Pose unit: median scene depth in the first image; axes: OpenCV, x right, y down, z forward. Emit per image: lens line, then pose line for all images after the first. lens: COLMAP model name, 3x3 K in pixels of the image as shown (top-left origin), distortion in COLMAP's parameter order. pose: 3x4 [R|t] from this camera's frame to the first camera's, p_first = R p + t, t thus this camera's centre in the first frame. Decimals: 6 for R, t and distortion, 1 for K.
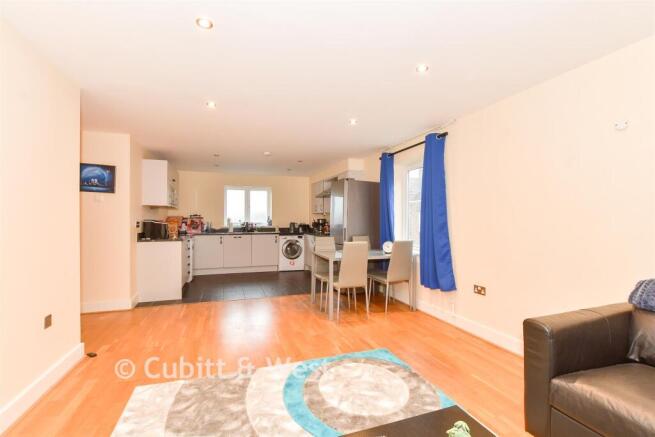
lens RADIAL K [[286.6, 0, 327.1], [0, 286.6, 218.6], [0, 0, 1]] dist [-0.016296, -0.000102]
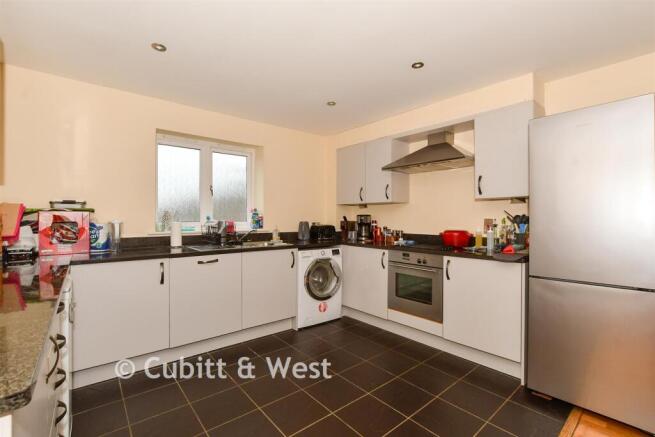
lens RADIAL K [[286.6, 0, 325.9], [0, 286.6, 215.4], [0, 0, 1]] dist [-0.016296, -0.000102]
pose [[0.934916, -0.000100, 0.354869, -0.284934], [0.003423, 0.999956, -0.008736, 0.007608], [-0.354853, 0.009382, 0.934875, 0.557191]]
